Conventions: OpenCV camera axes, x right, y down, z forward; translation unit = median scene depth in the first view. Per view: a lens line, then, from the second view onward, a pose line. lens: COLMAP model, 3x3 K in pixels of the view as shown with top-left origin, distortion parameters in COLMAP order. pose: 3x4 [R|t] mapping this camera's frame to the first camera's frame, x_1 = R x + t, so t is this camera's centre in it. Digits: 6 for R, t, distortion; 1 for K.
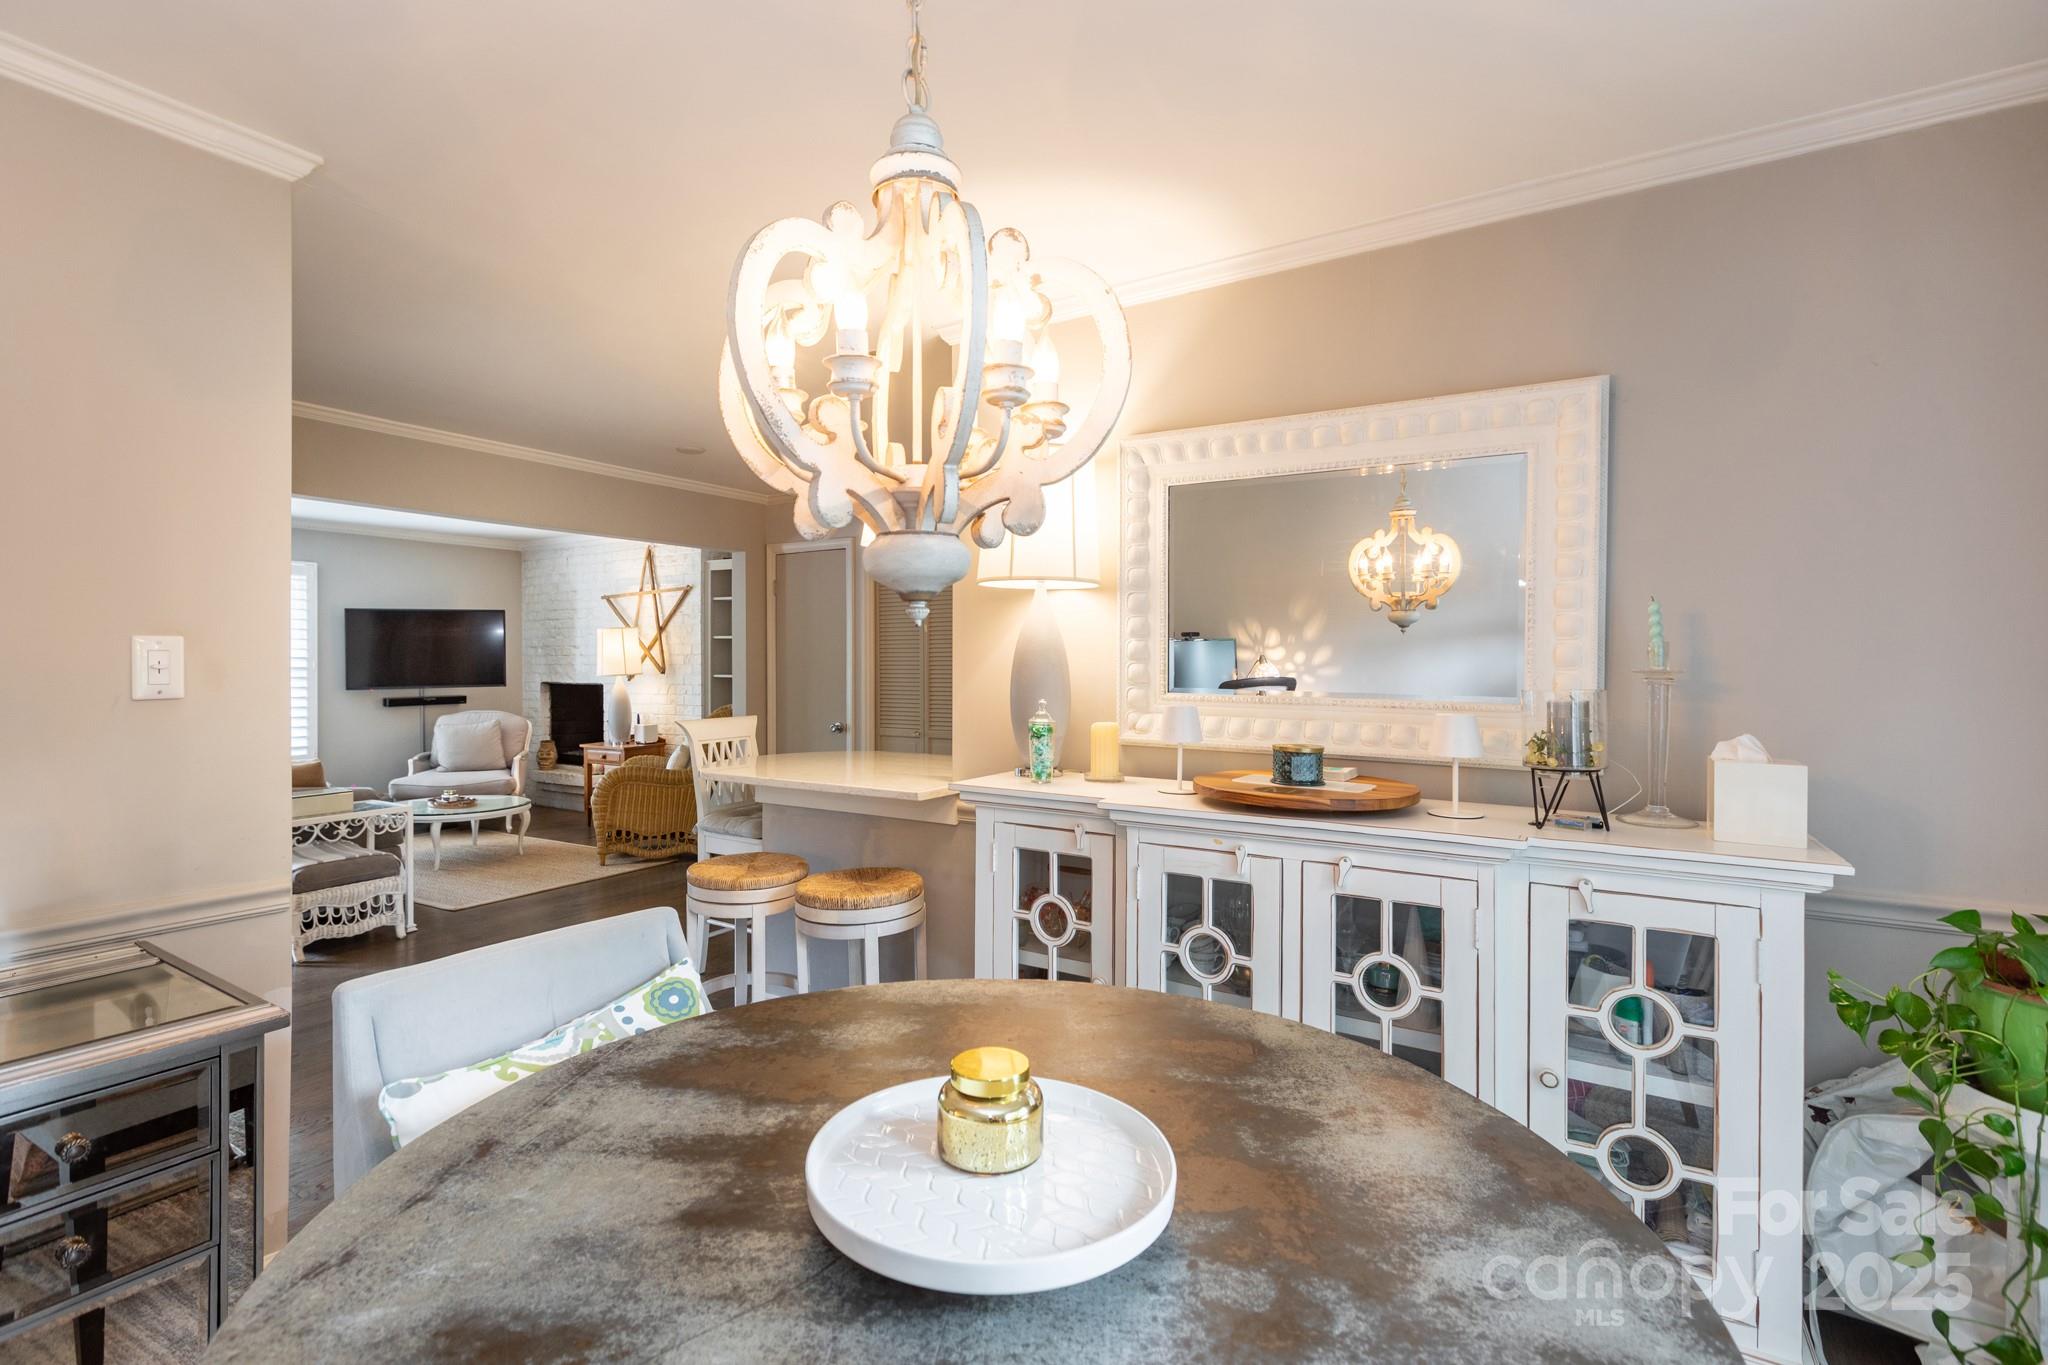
lens RADIAL K [[929.9, 0, 1015.5], [0, 929.9, 669.9], [0, 0, 1]] dist [0.003937, -0.001224]
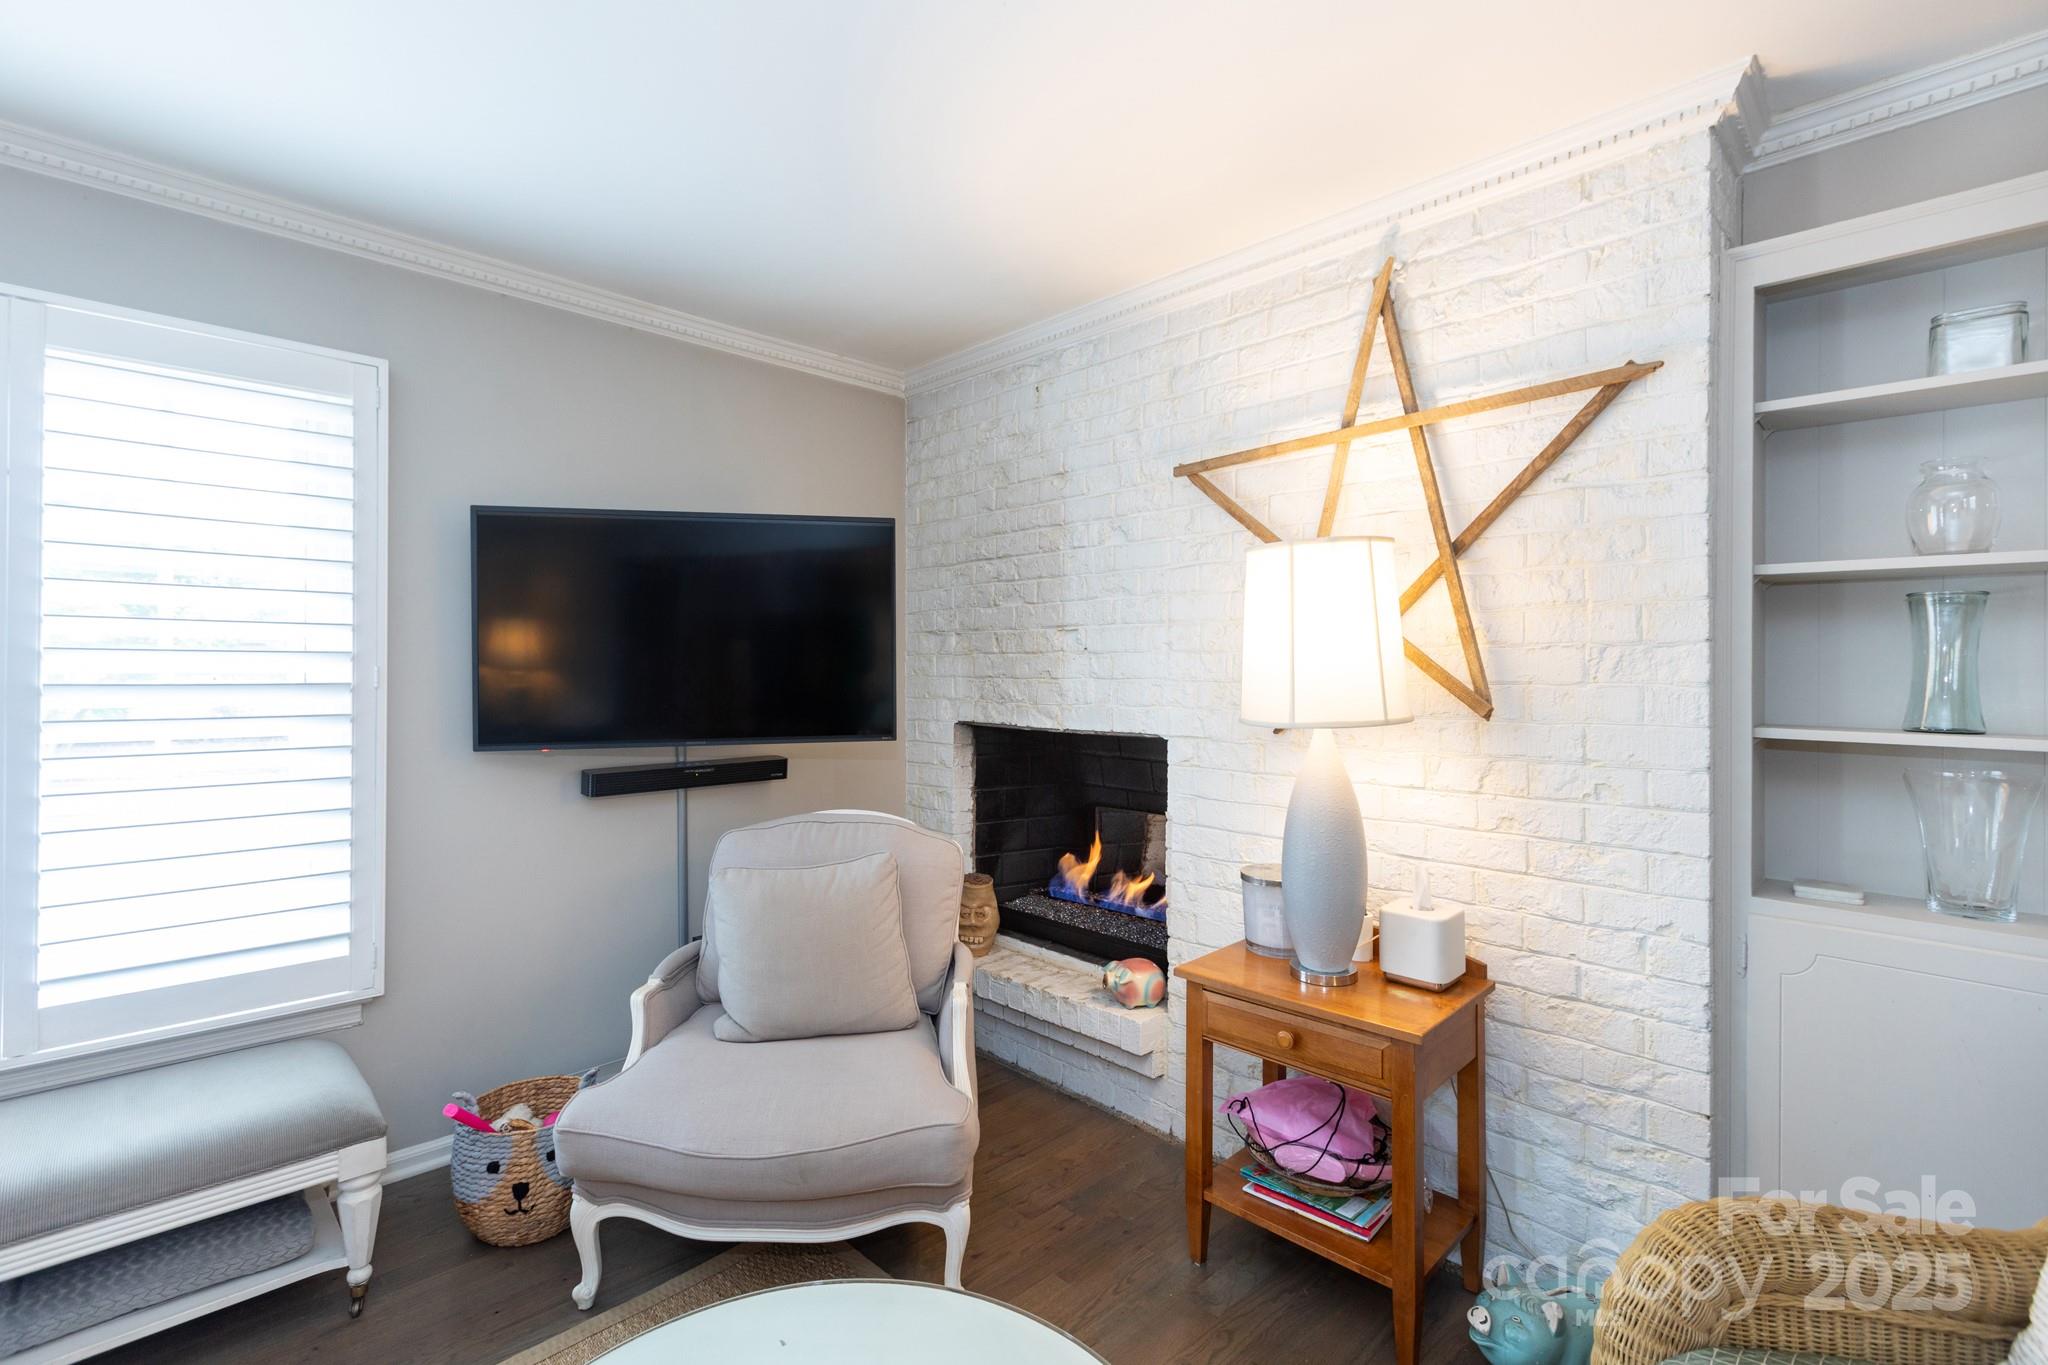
lens RADIAL K [[929.9, 0, 1029.3], [0, 929.9, 680.4], [0, 0, 1]] dist [0.003937, -0.001224]
pose [[0.972732, 0.007147, -0.231820, -0.433586], [-0.006602, 0.999973, 0.003126, -0.005994], [0.231836, -0.001510, 0.972754, 0.698049]]
